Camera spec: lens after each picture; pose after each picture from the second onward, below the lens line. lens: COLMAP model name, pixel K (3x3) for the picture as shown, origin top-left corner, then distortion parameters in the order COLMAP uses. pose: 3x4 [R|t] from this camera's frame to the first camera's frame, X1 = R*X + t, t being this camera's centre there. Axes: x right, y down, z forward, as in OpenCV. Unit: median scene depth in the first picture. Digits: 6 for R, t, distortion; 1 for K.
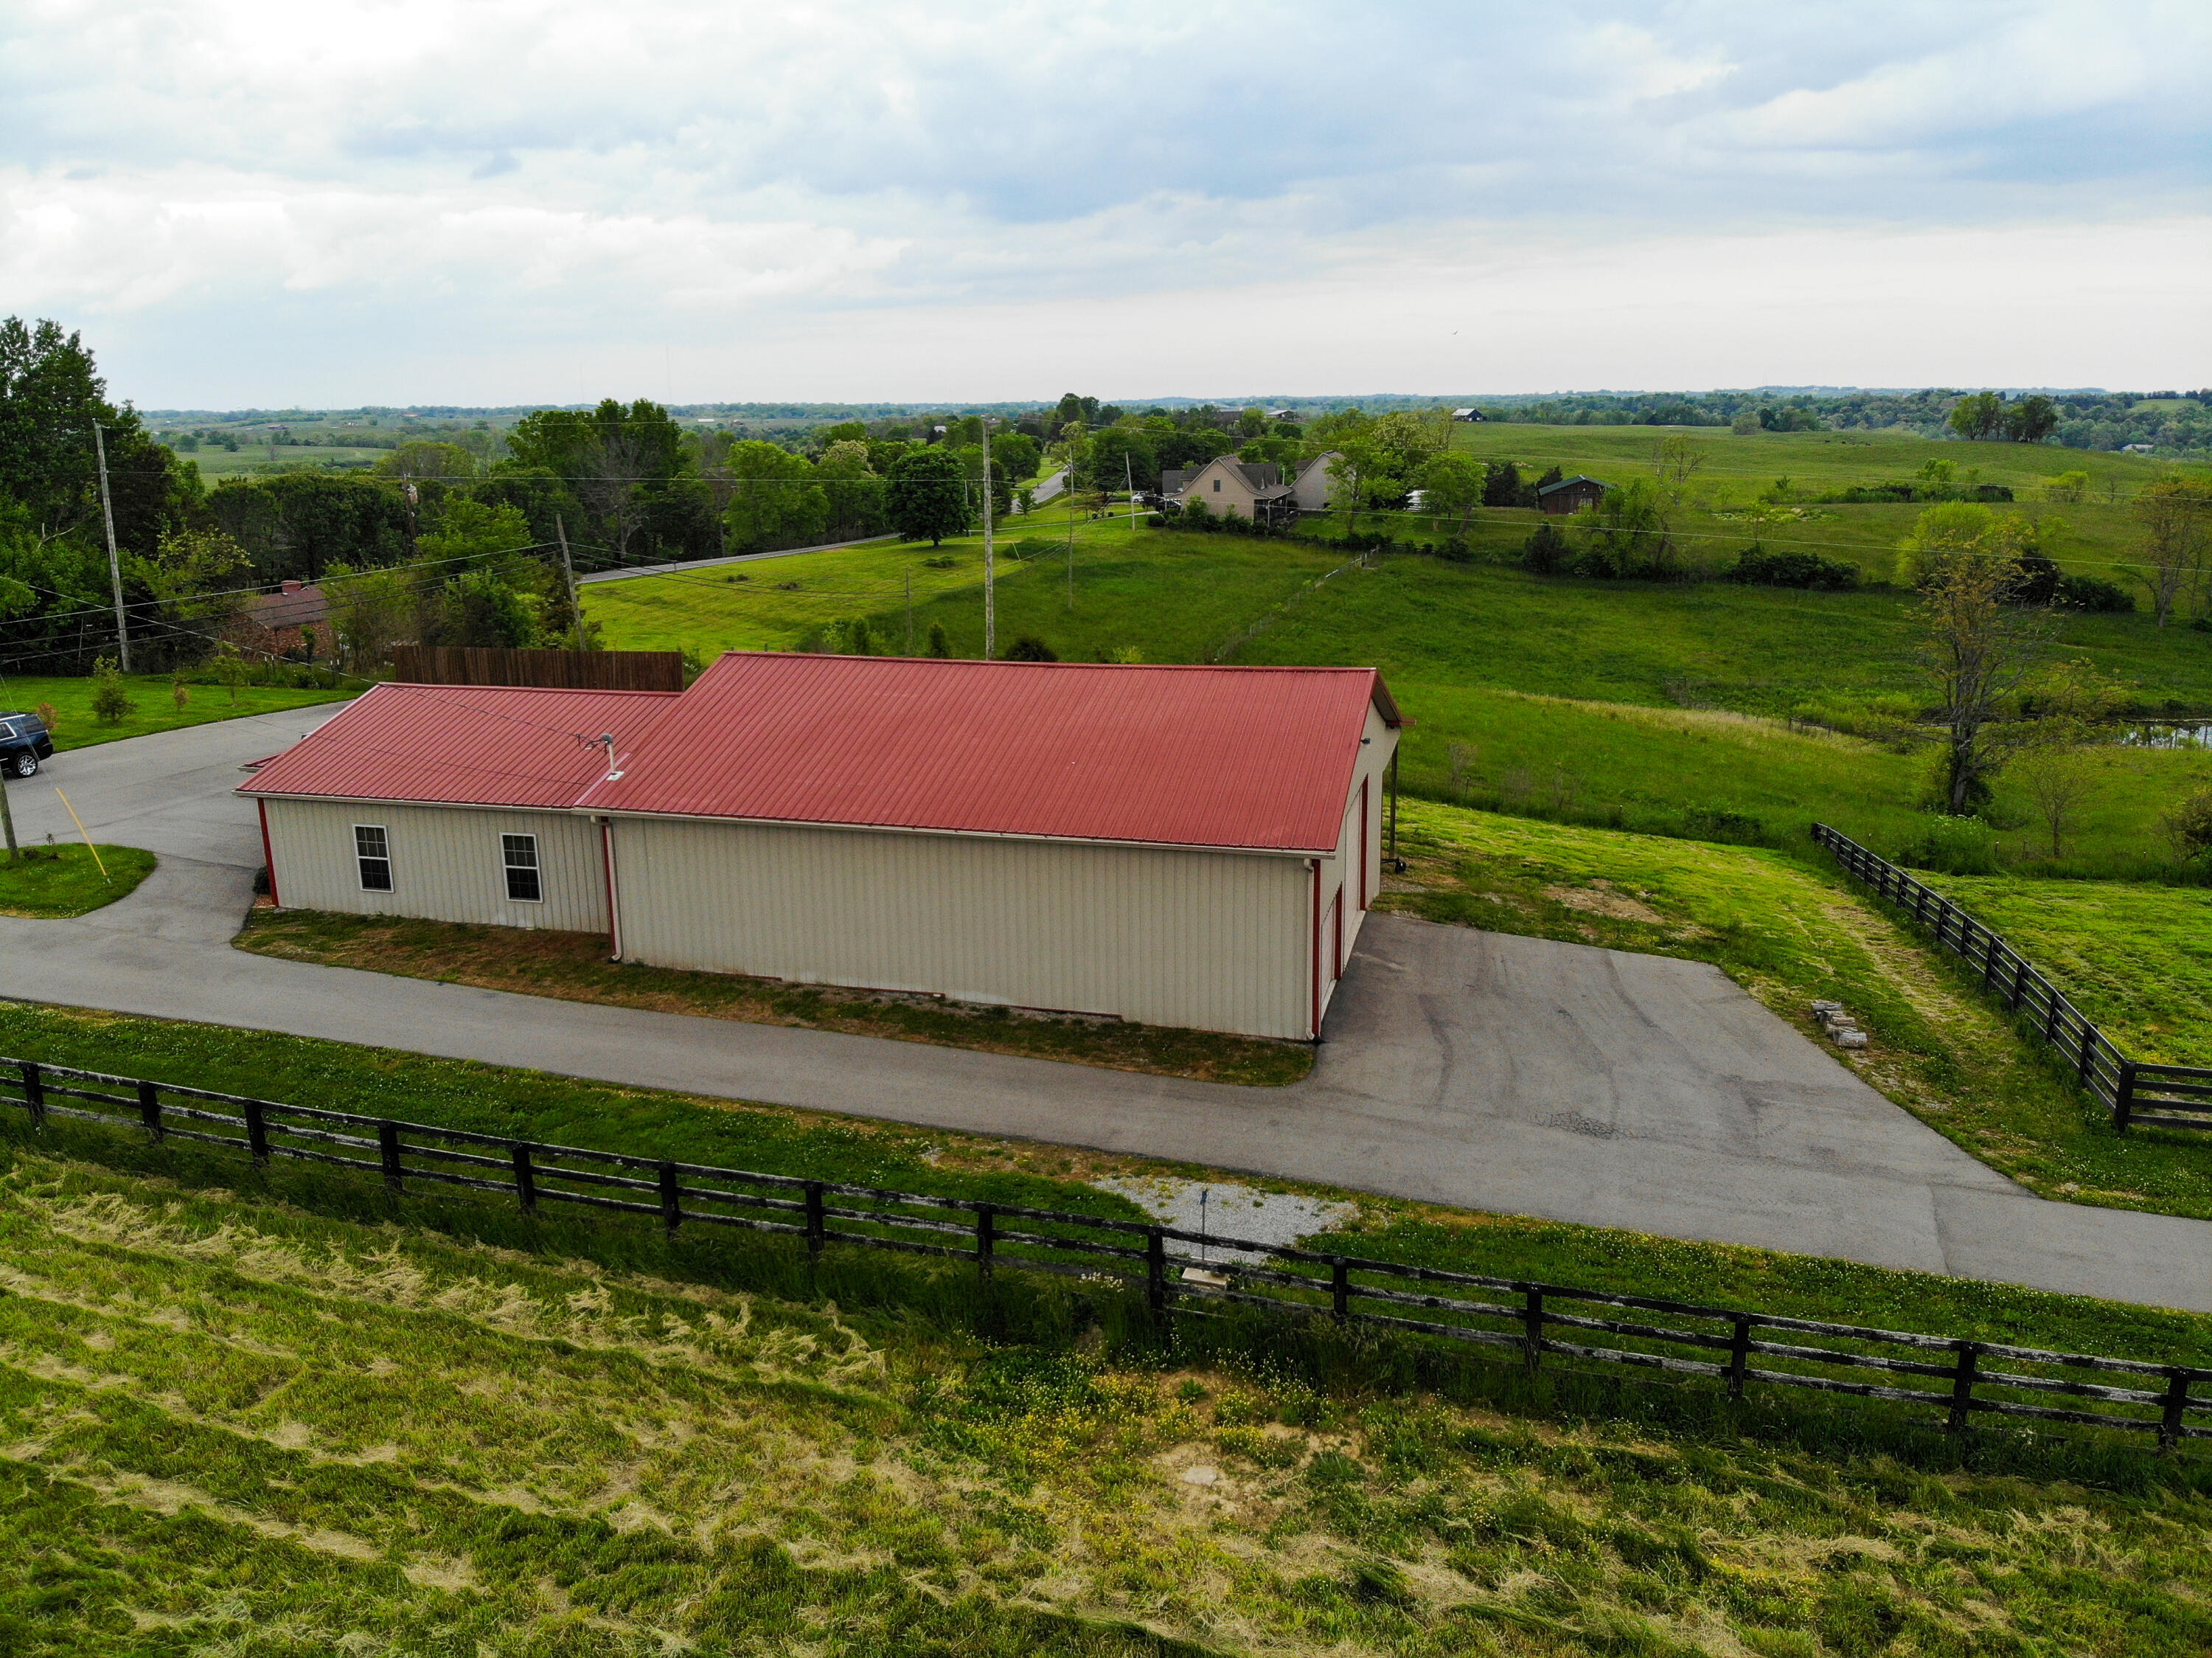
lens RADIAL K [[1635.9, 0, 1094.4], [0, 1635.9, 835.8], [0, 0, 1]] dist [0.034088, -0.141257]
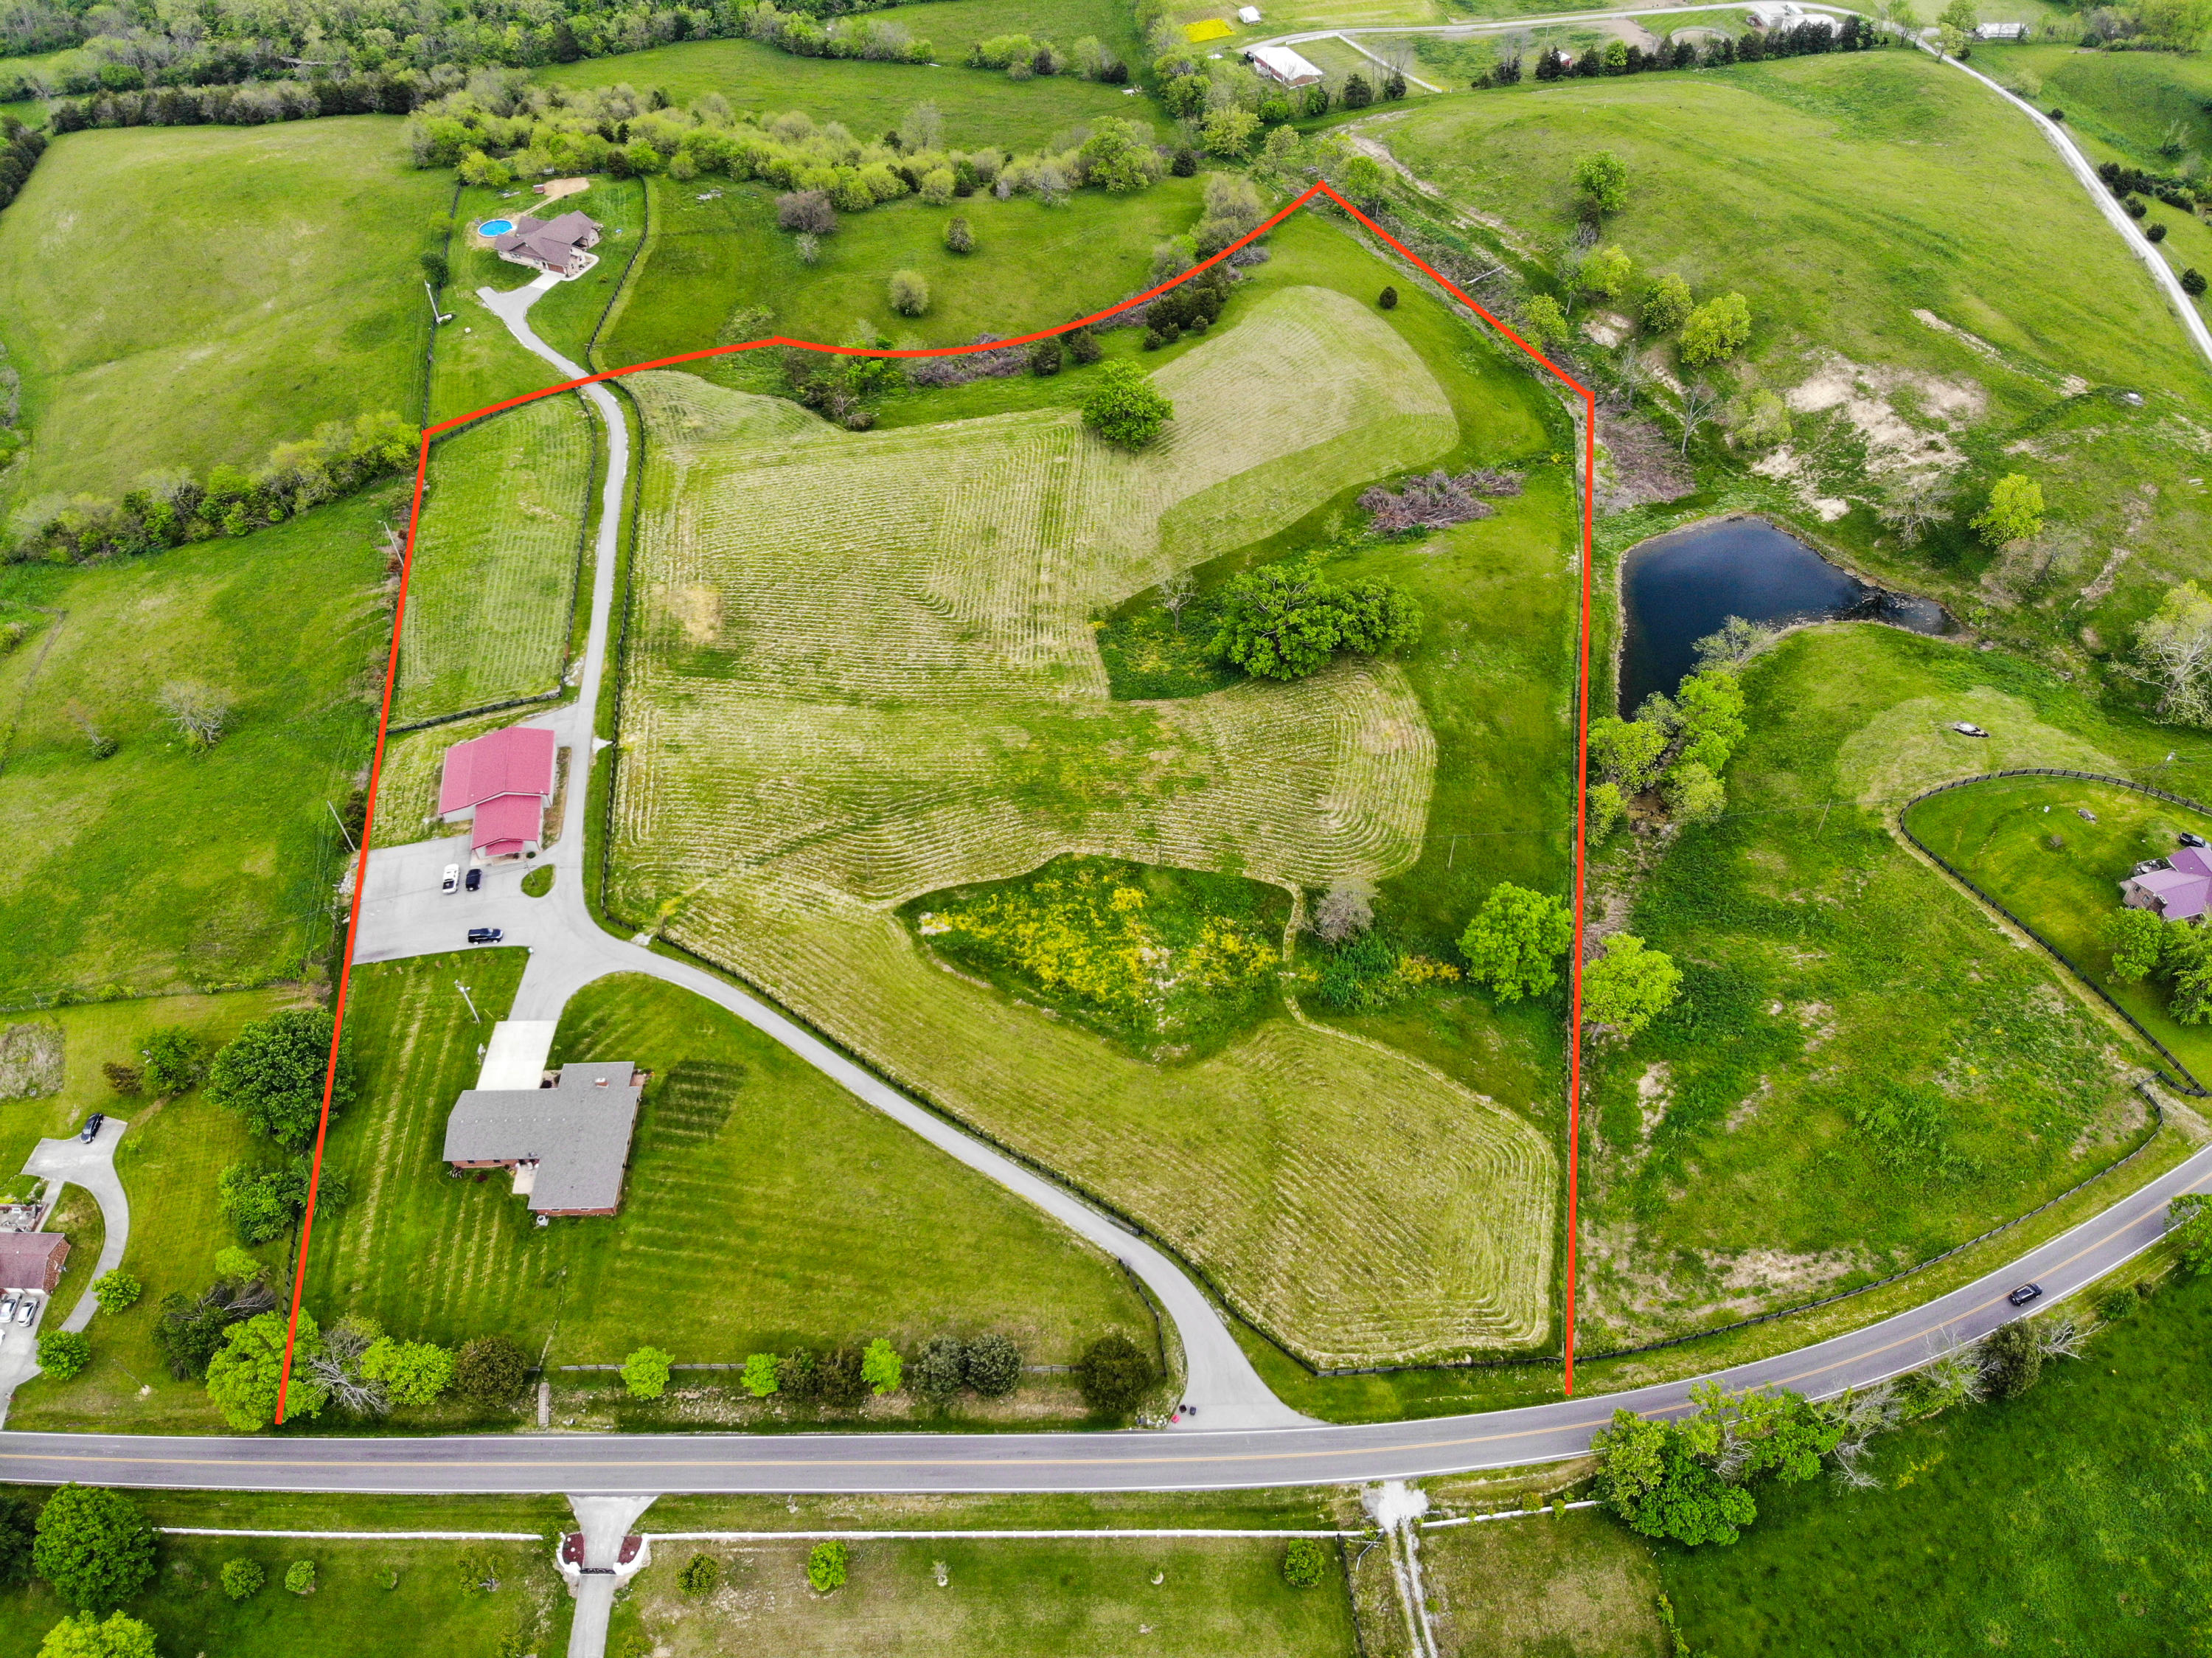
lens RADIAL K [[1576.4, 0, 1117.0], [0, 1576.4, 844.6], [0, 0, 1]] dist [0.039930, -0.106606]
pose [[-0.437740, -0.661121, 0.609346, -7.053526], [0.243036, 0.565492, 0.788132, -5.842532], [-0.865631, 0.493090, -0.086862, -0.696539]]
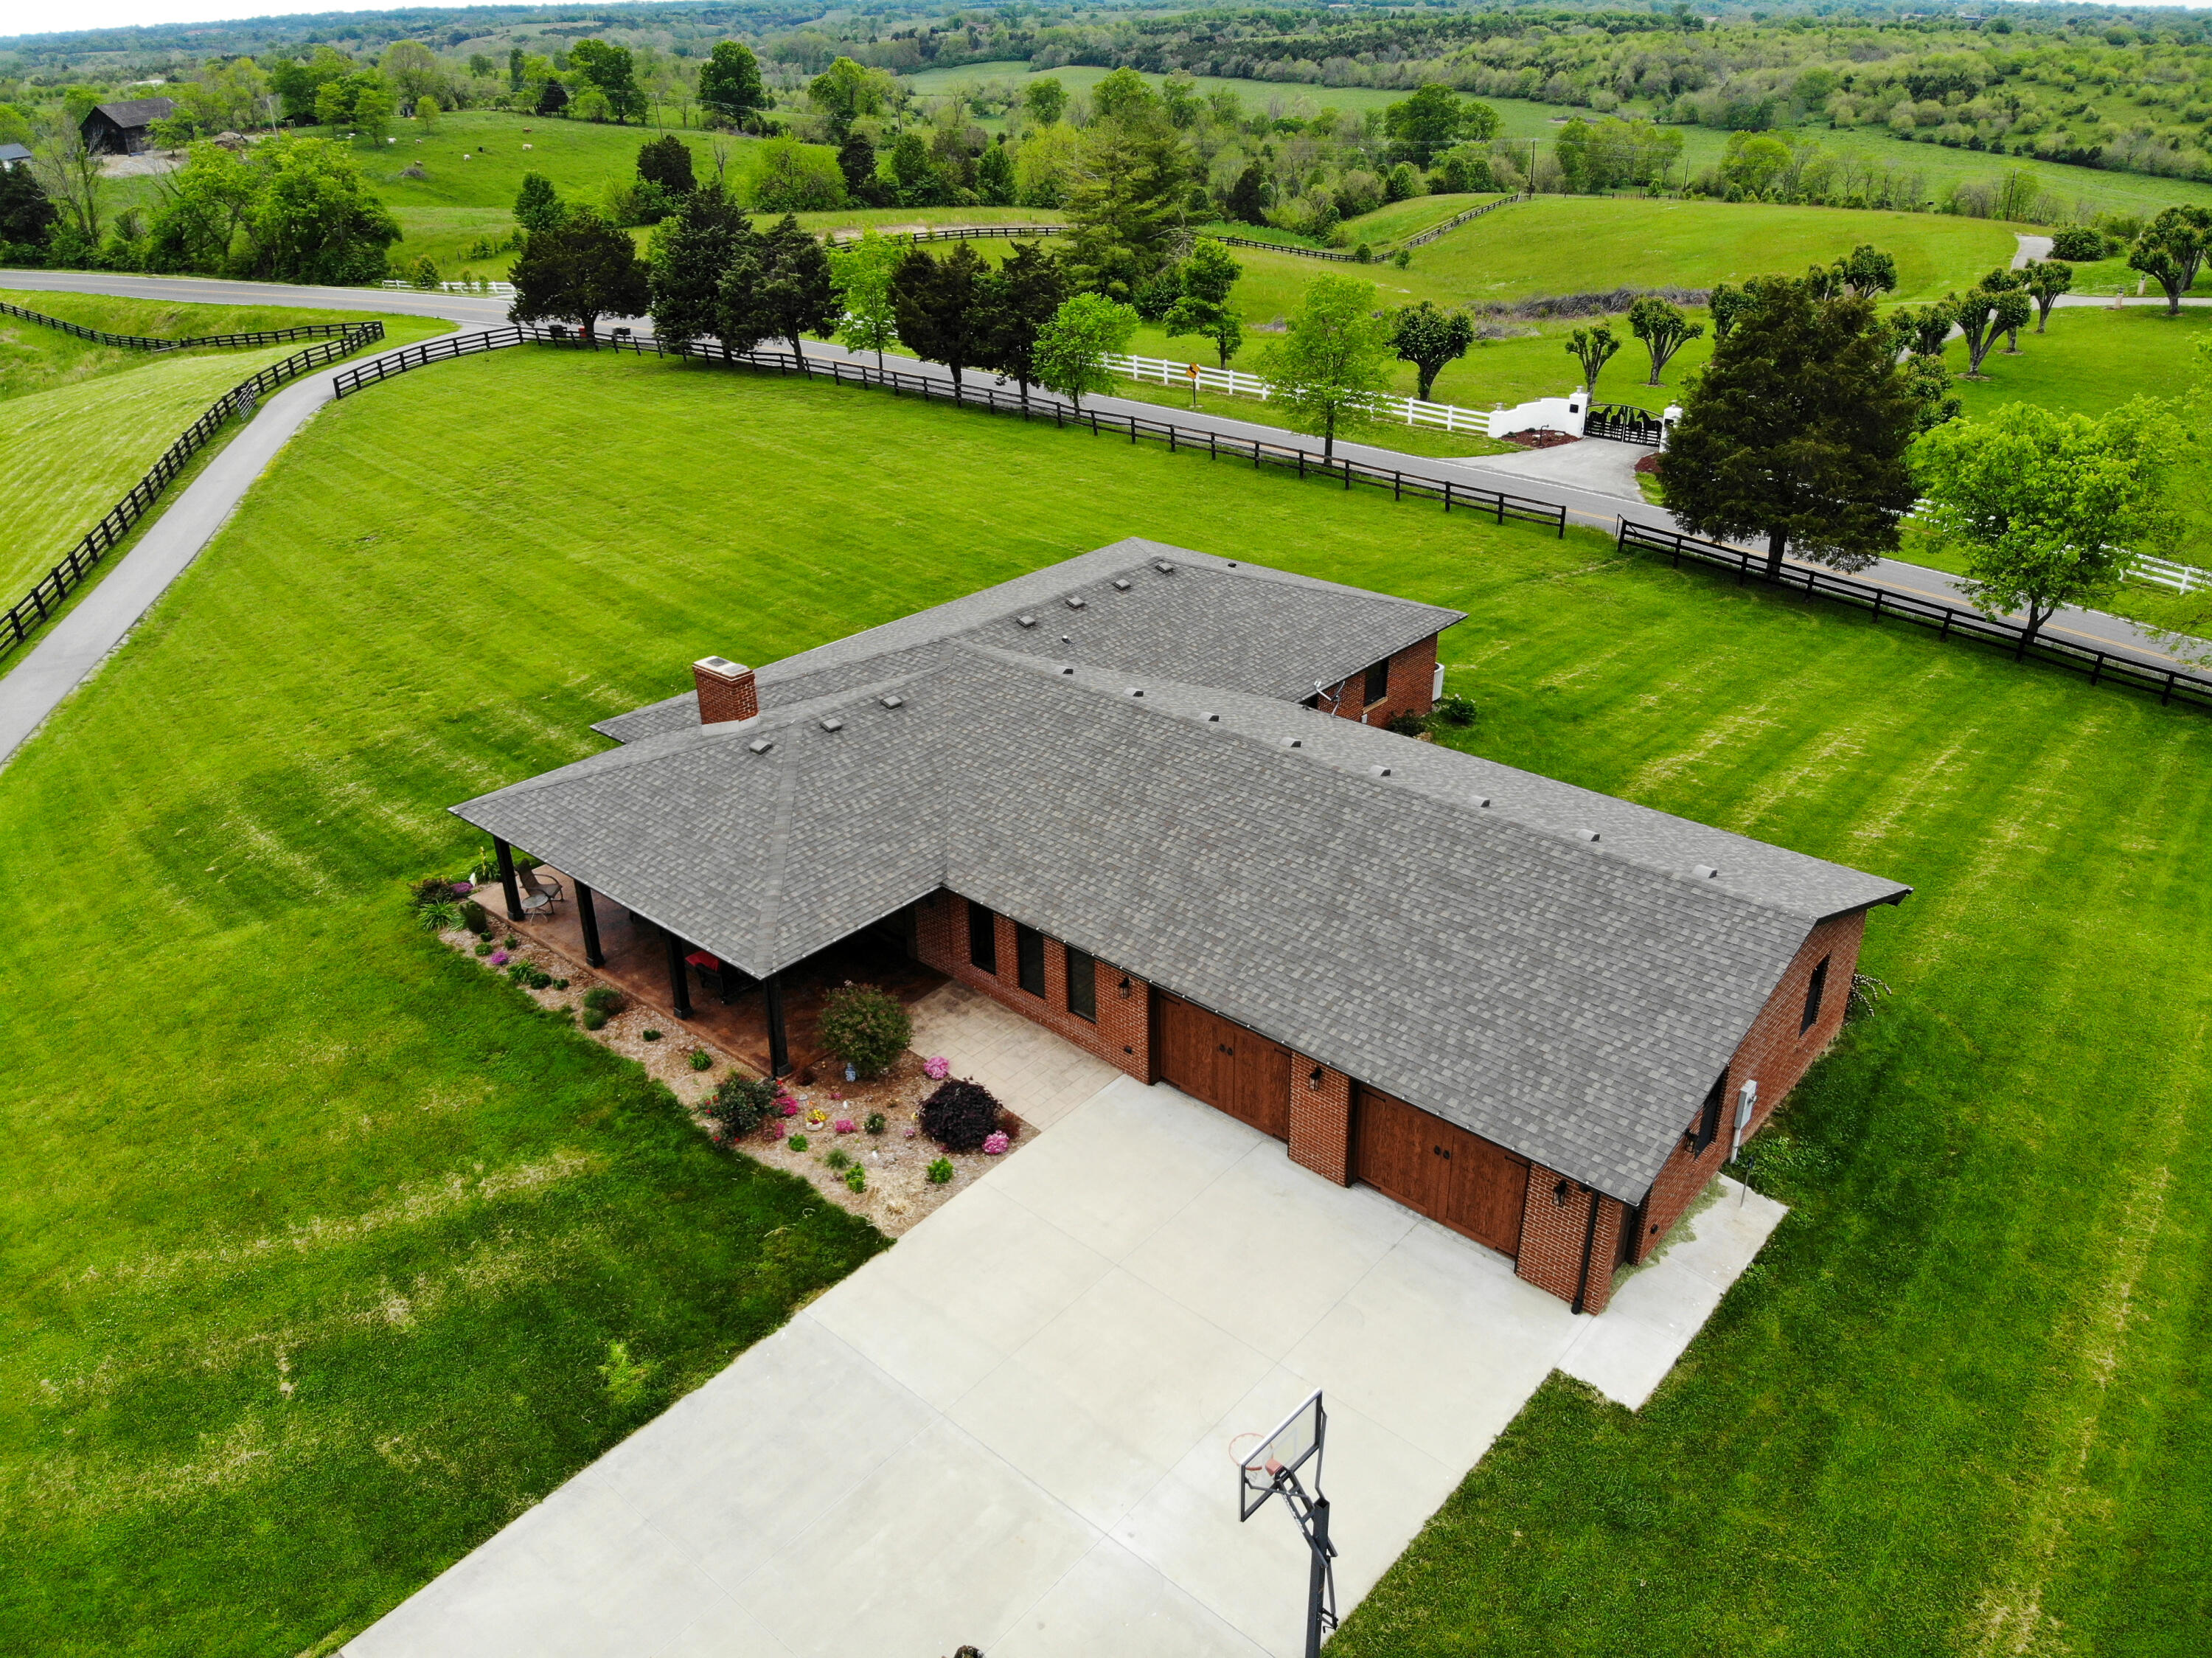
lens RADIAL K [[1635.9, 0, 1107.8], [0, 1635.9, 786.0], [0, 0, 1]] dist [0.034088, -0.141257]
pose [[-0.277469, 0.437506, -0.855336, -1.483563], [-0.223706, 0.836400, 0.500391, -0.659580], [0.934327, 0.330186, -0.134202, 1.637716]]
